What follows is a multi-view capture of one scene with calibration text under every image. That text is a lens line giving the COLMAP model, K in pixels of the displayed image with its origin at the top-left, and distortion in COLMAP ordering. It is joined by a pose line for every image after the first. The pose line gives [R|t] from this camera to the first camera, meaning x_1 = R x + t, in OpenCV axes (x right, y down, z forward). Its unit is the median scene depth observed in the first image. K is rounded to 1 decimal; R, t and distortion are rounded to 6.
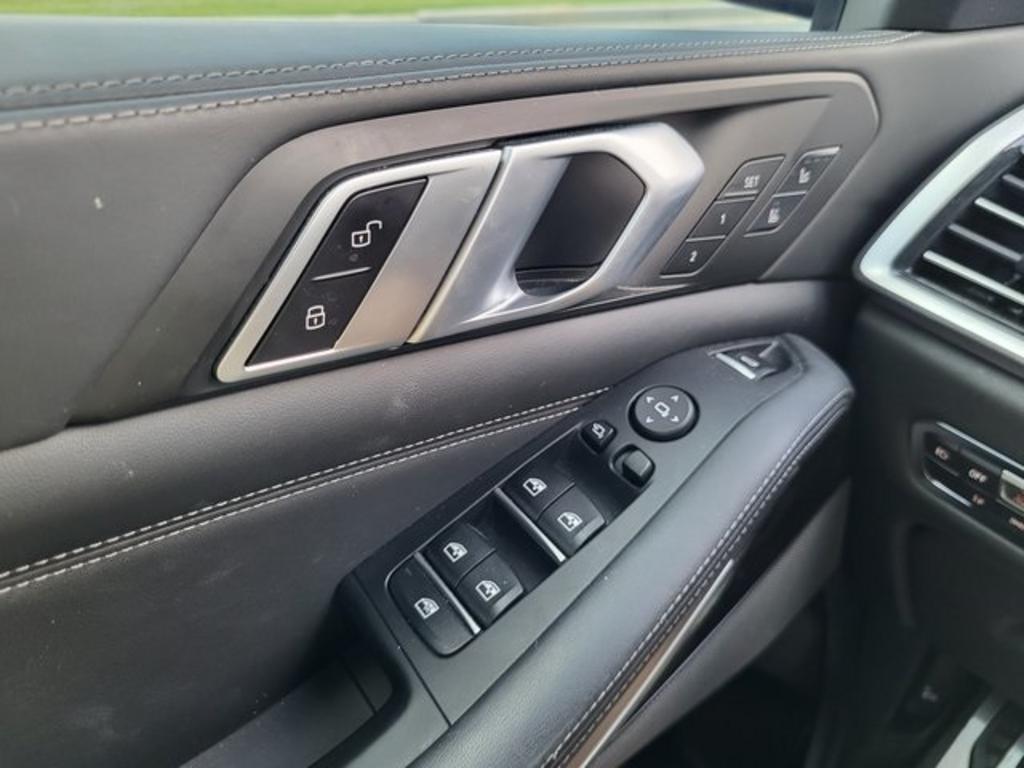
lens RADIAL K [[809.1, 0, 512.0], [0, 809.1, 384.0], [0, 0, 1]] dist [0.018355, -0.005288]
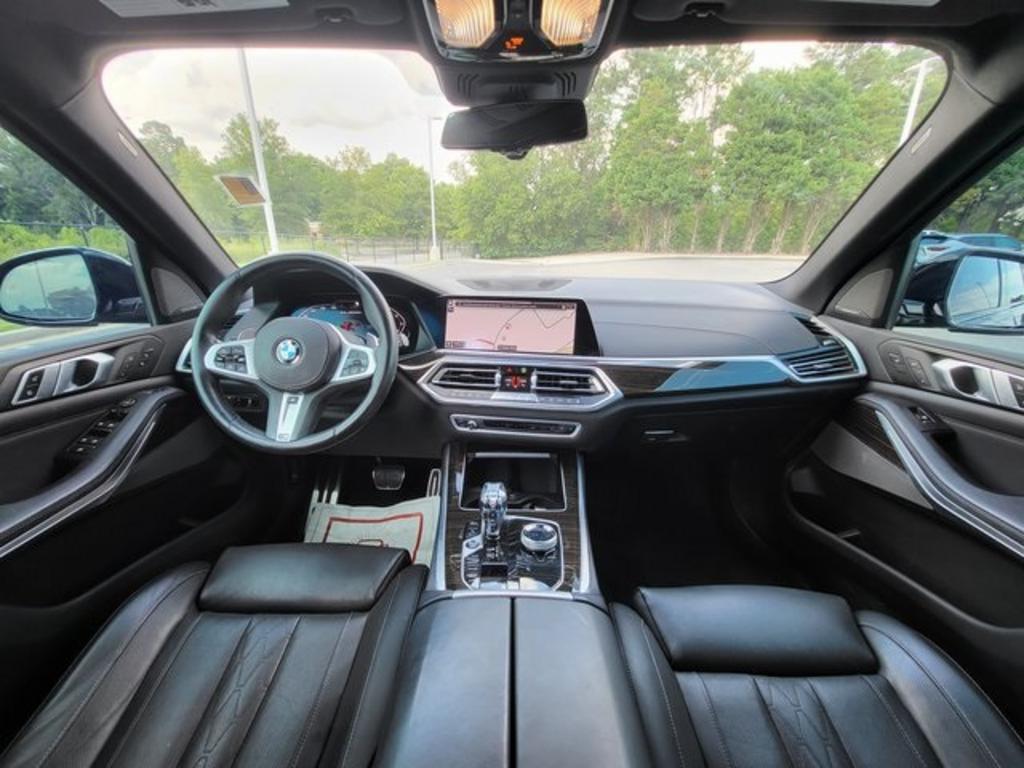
lens RADIAL K [[405.5, 0, 507.7], [0, 405.5, 388.4], [0, 0, 1]] dist [-0.000342, -0.000365]
pose [[0.649575, -0.324904, 0.687379, 0.014344], [0.439967, 0.897972, 0.008675, 0.983378], [-0.620065, 0.296789, 0.726247, -2.377948]]
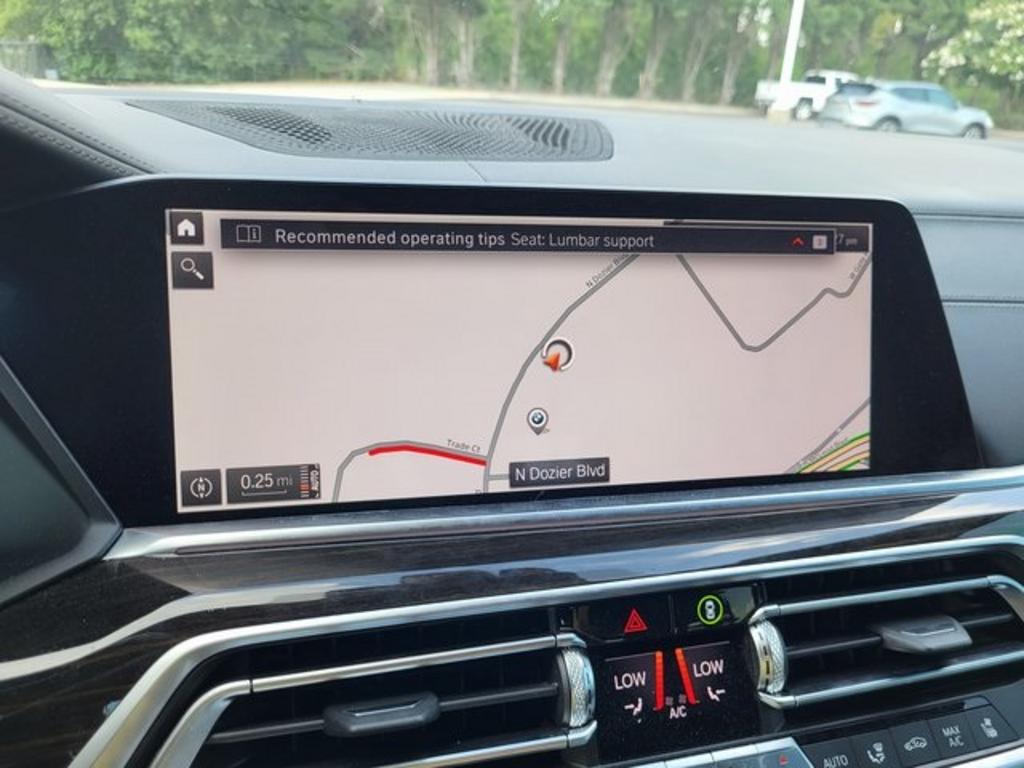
lens RADIAL K [[807.1, 0, 526.7], [0, 807.1, 383.0], [0, 0, 1]] dist [0.003023, -0.002522]
pose [[0.273896, -0.395085, 0.876863, 1.243475], [0.472289, 0.849479, 0.235222, 0.366583], [-0.837809, 0.349706, 0.419263, -0.762104]]
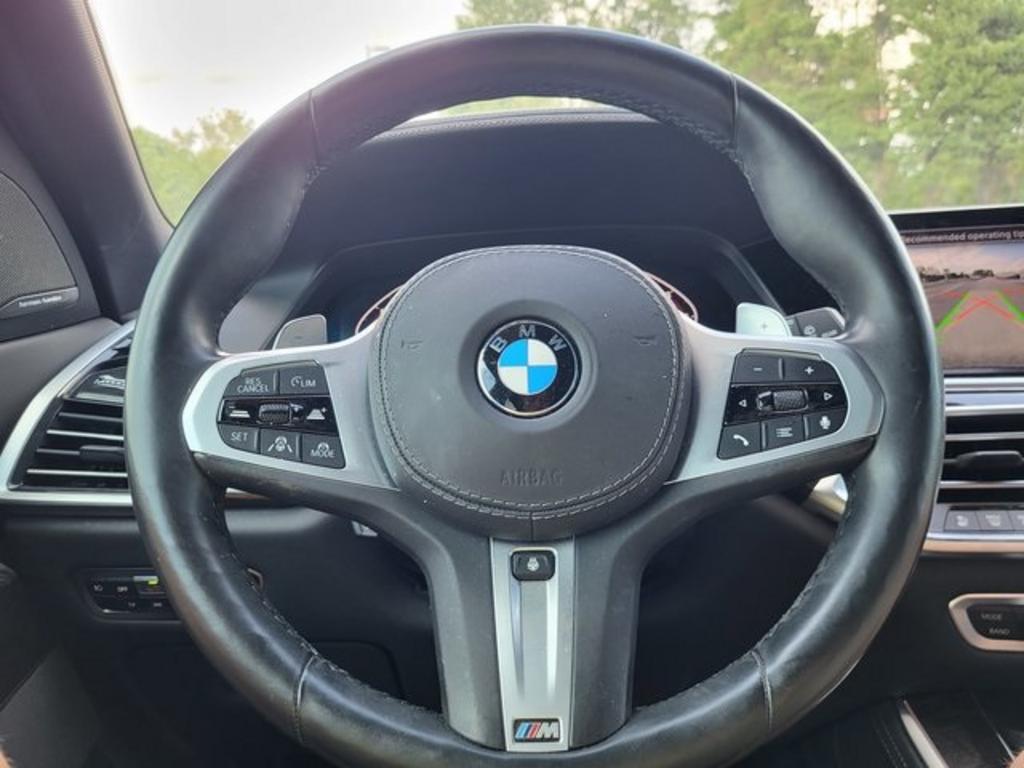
lens RADIAL K [[809.1, 0, 512.0], [0, 809.1, 384.0], [0, 0, 1]] dist [0.018355, -0.005288]
pose [[0.638960, -0.217404, 0.737880, -0.002130], [0.487842, 0.856182, -0.170183, 0.474522], [-0.594761, 0.468709, 0.653125, -0.723128]]
